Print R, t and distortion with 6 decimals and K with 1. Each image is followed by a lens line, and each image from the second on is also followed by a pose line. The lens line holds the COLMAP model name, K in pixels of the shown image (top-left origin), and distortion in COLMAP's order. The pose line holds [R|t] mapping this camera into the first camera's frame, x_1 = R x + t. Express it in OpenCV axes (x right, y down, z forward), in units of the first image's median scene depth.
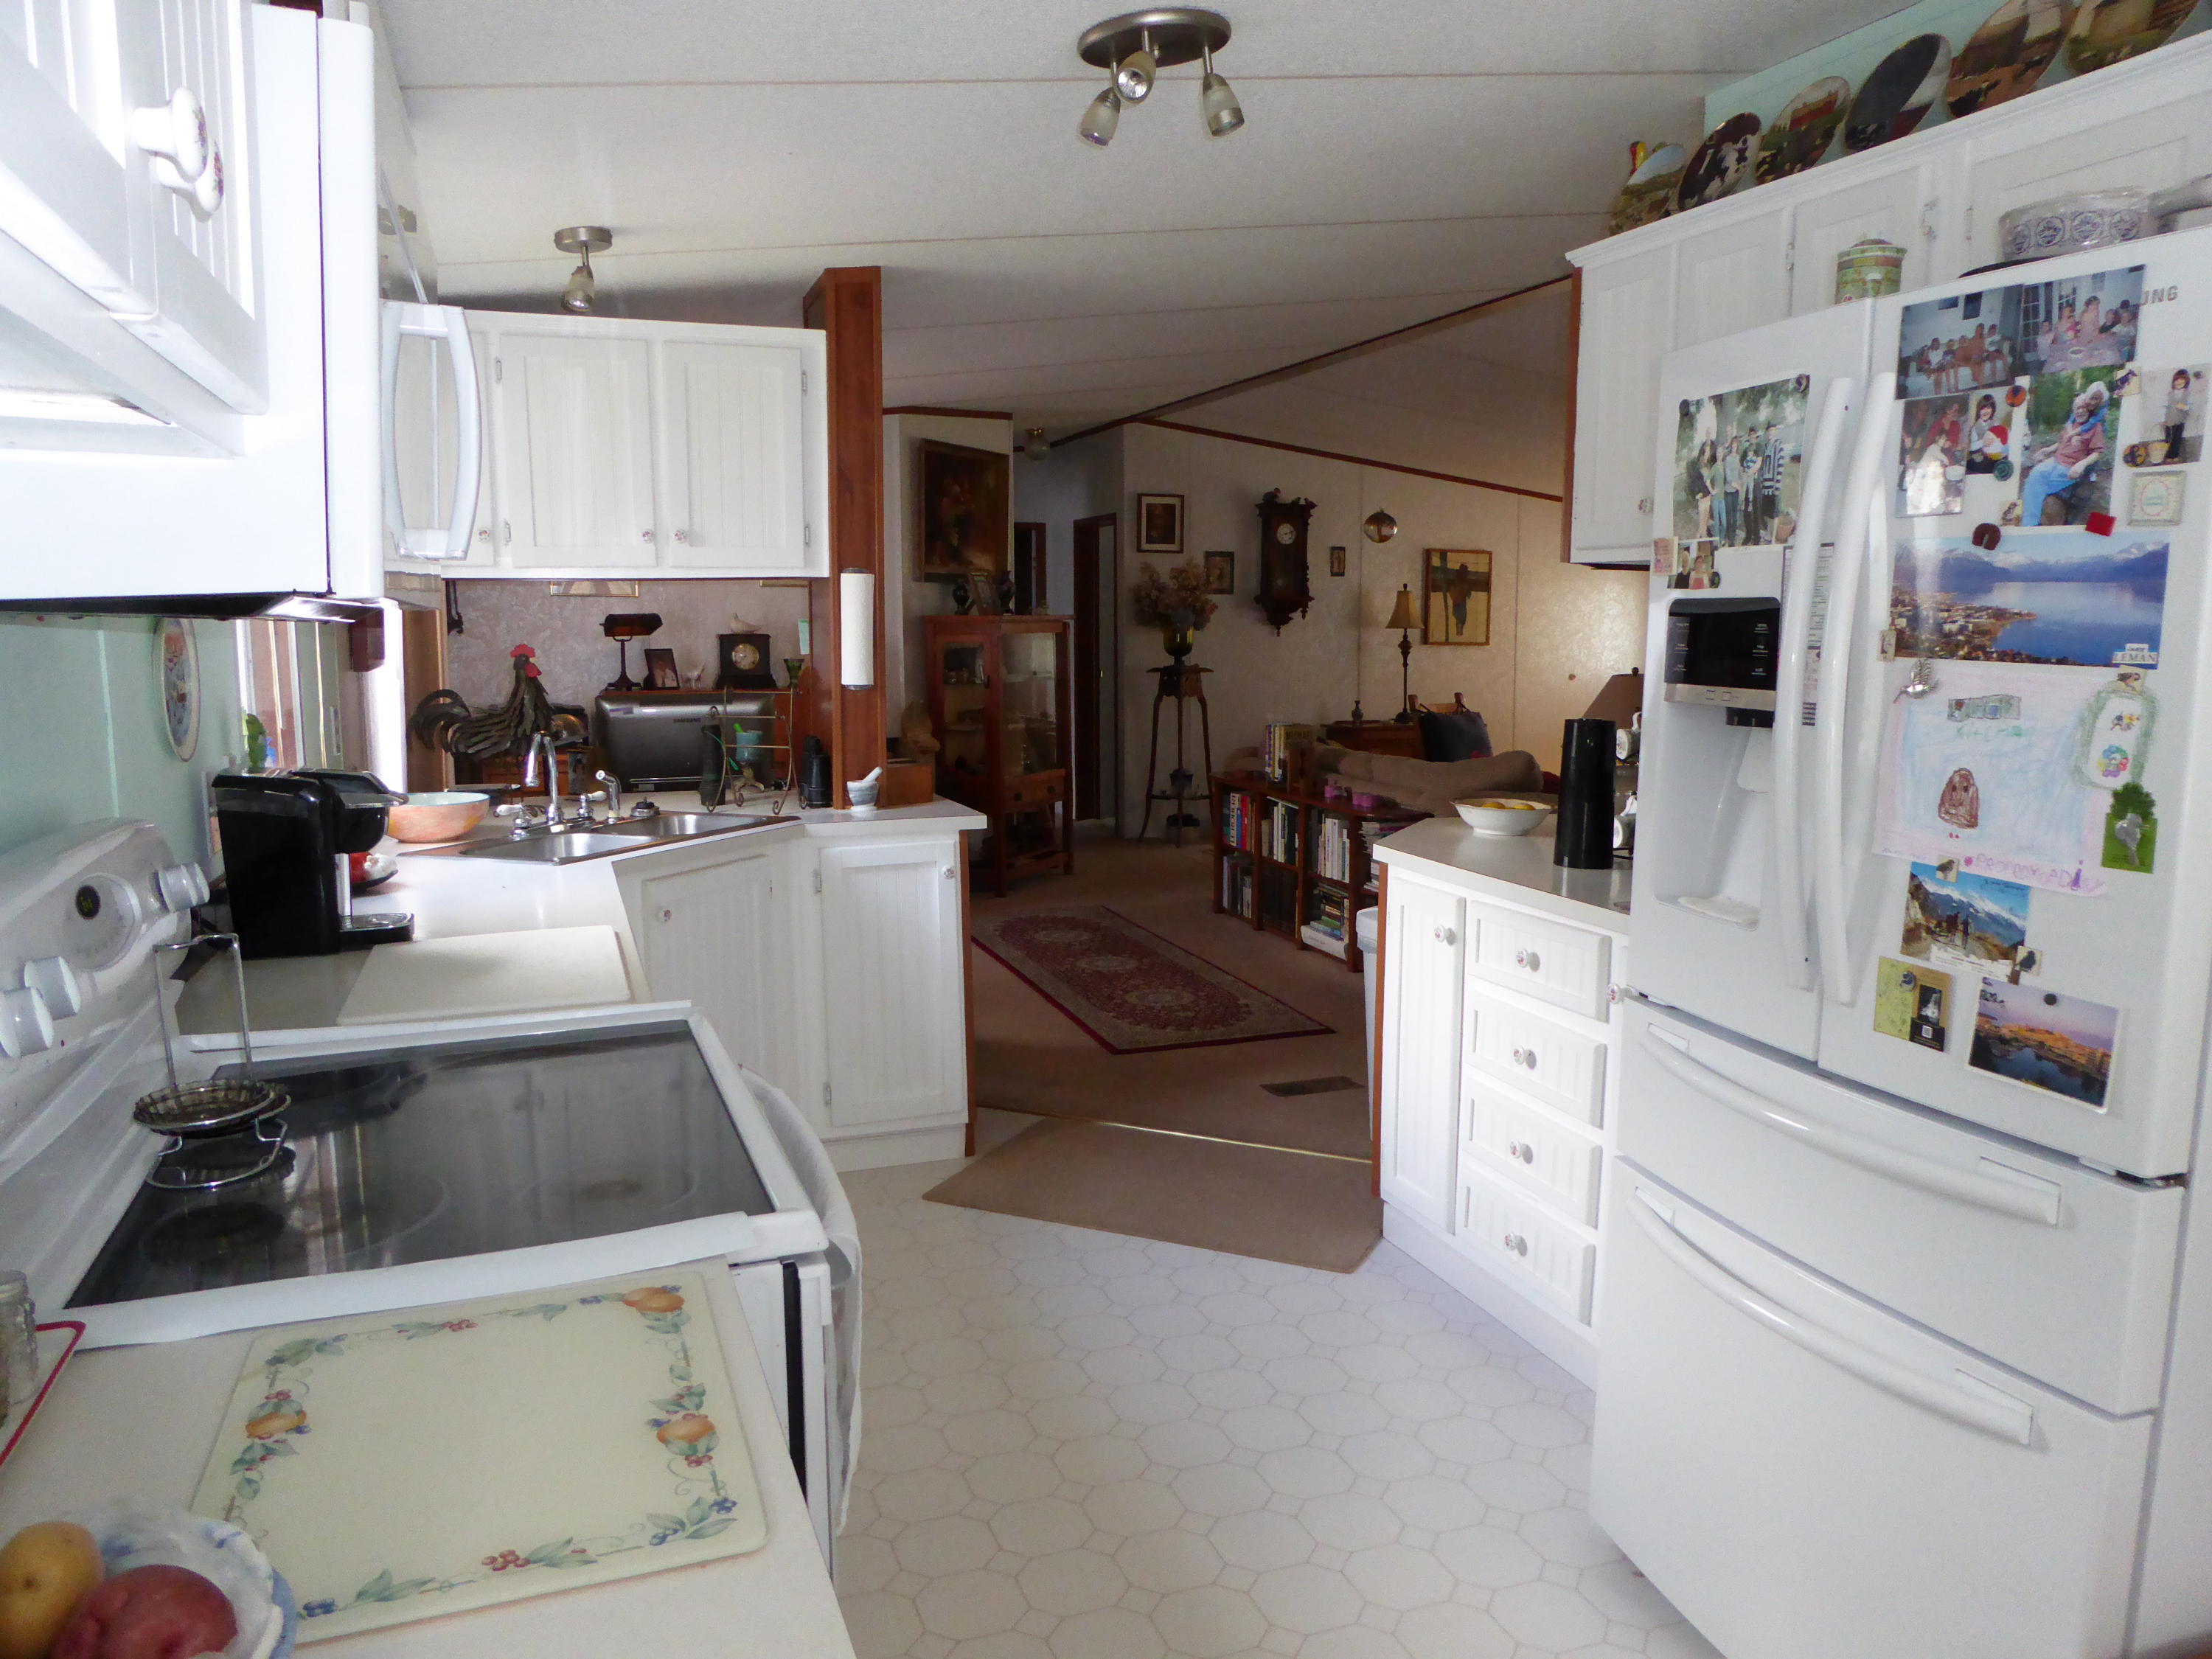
lens RADIAL K [[1575.5, 0, 1127.9], [0, 1575.5, 828.6], [0, 0, 1]] dist [-0.048313, 0.029431]
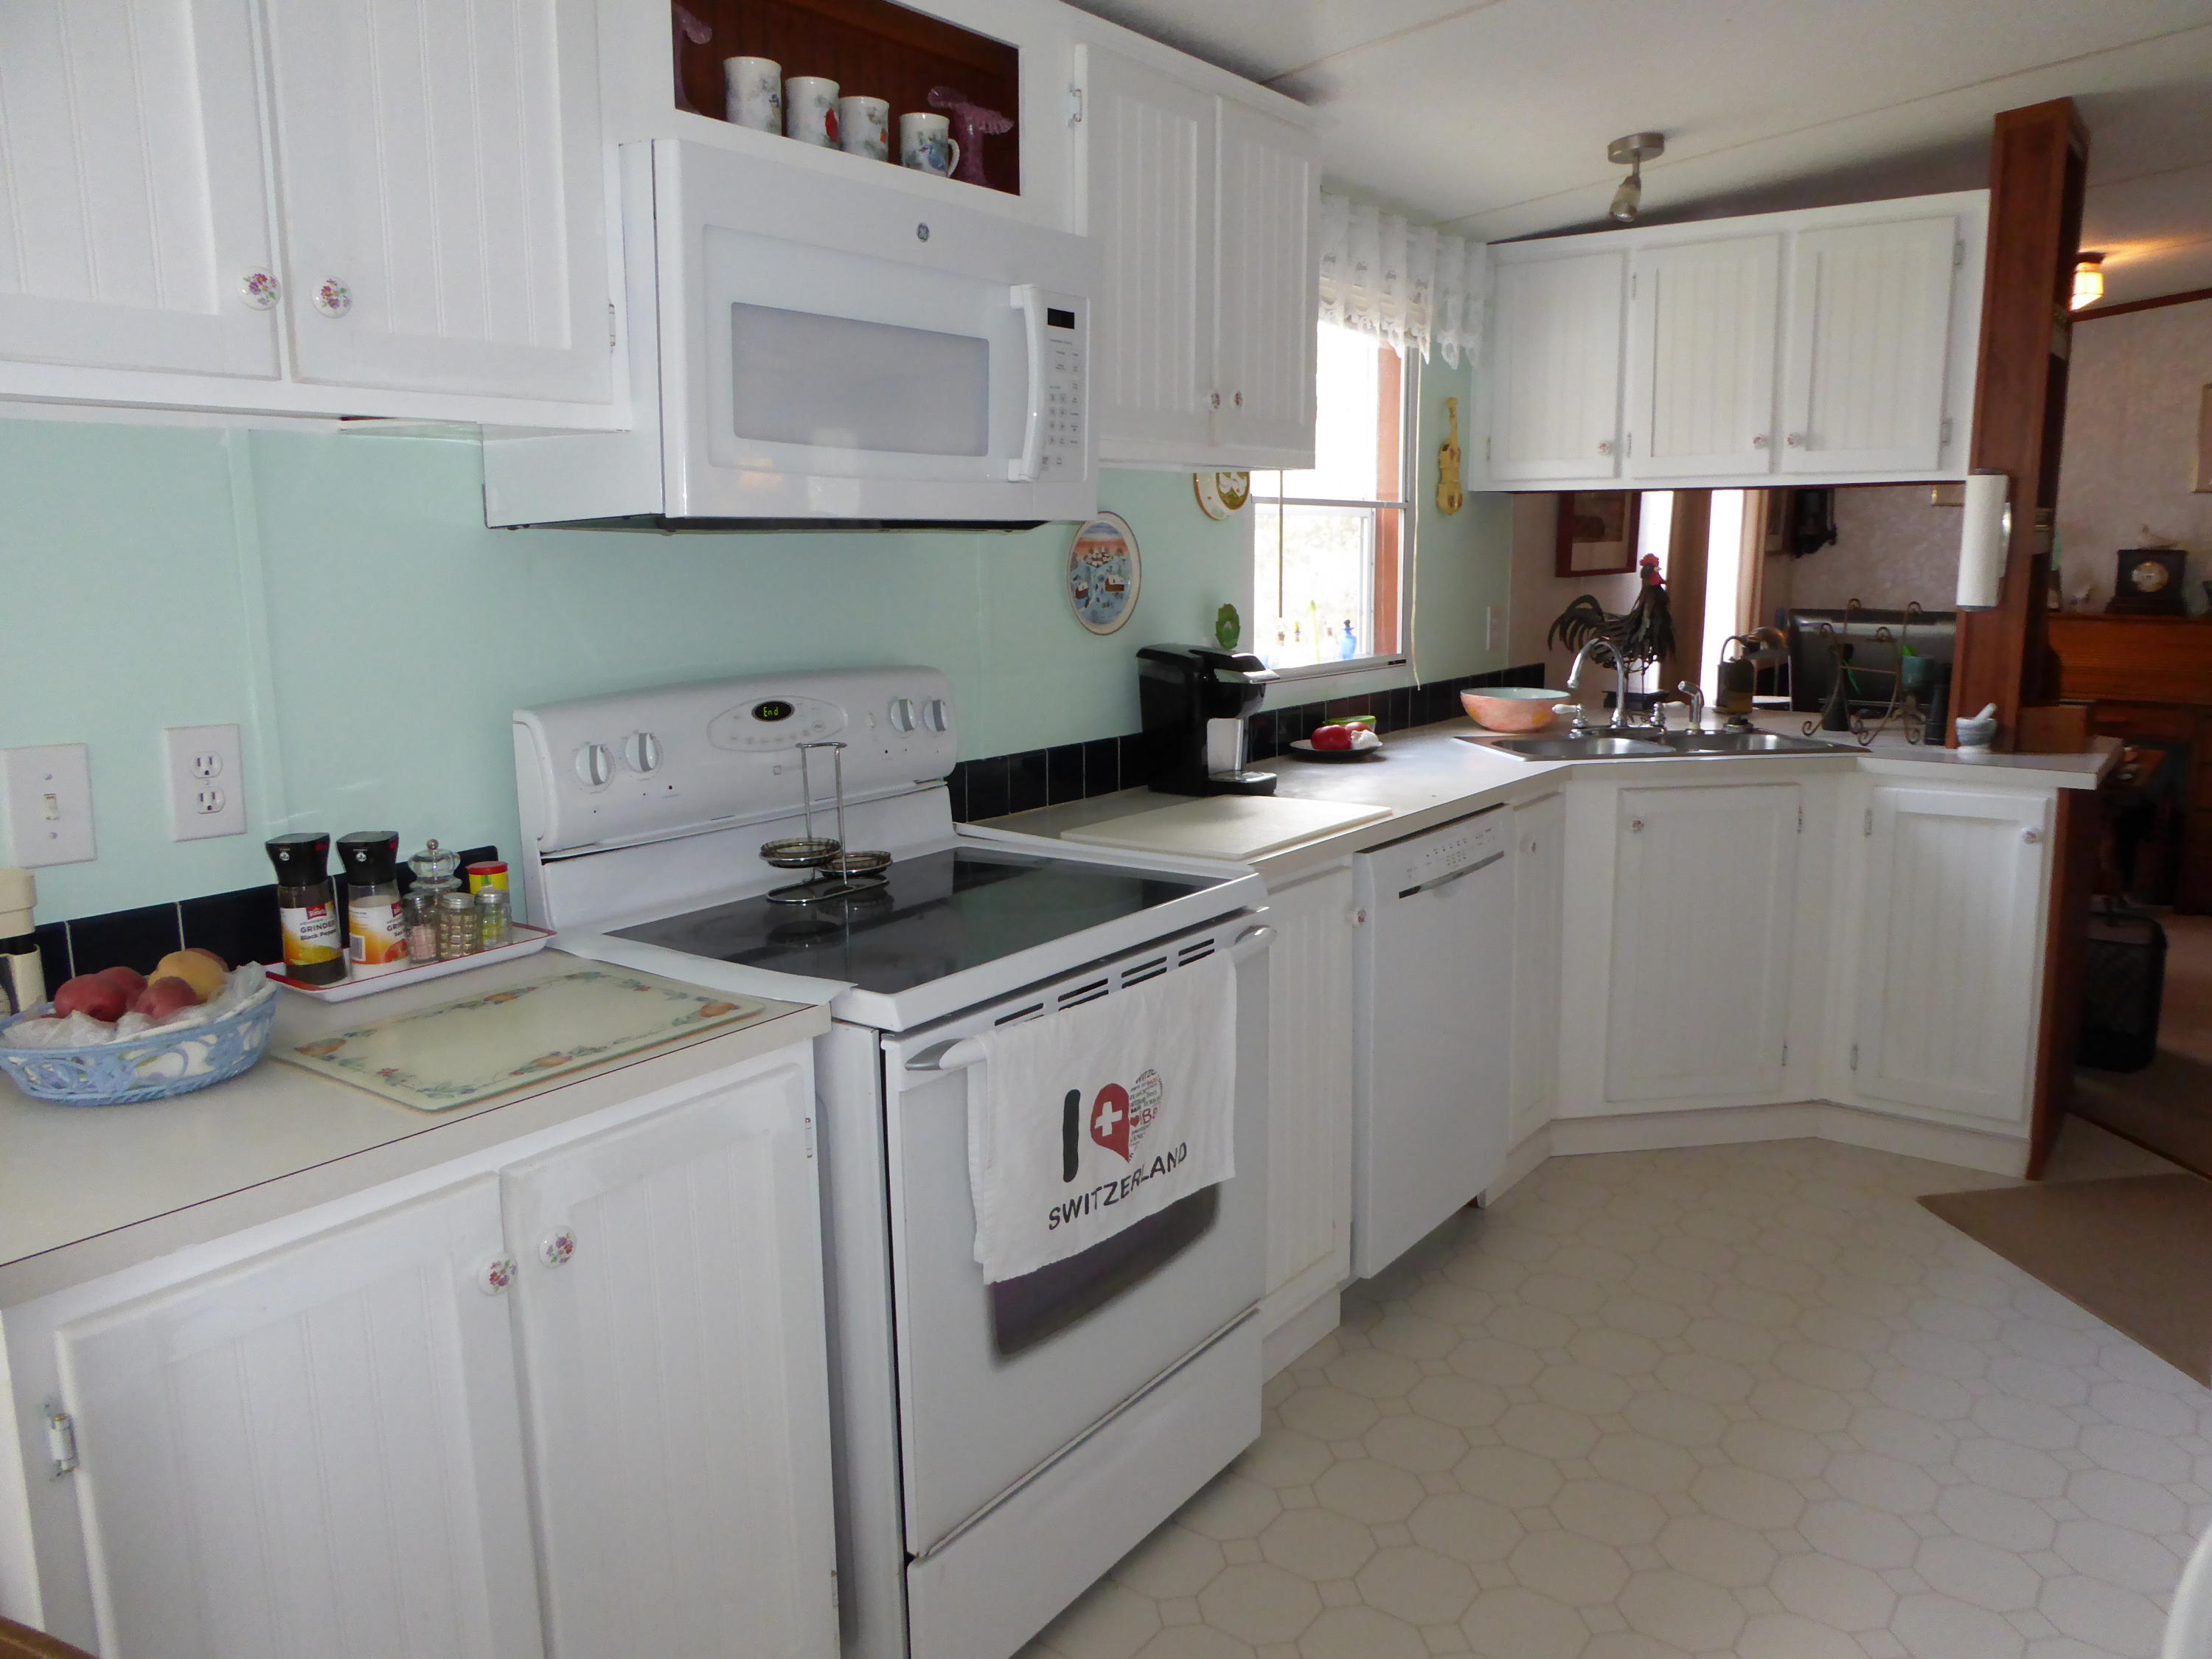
lens RADIAL K [[1575.5, 0, 1117.4], [0, 1575.5, 832.9], [0, 0, 1]] dist [-0.048313, 0.029431]
pose [[0.554696, 0.152129, -0.818028, 0.297210], [-0.104951, 0.988084, 0.112589, -0.015968], [0.825408, 0.023400, 0.564052, 0.139800]]
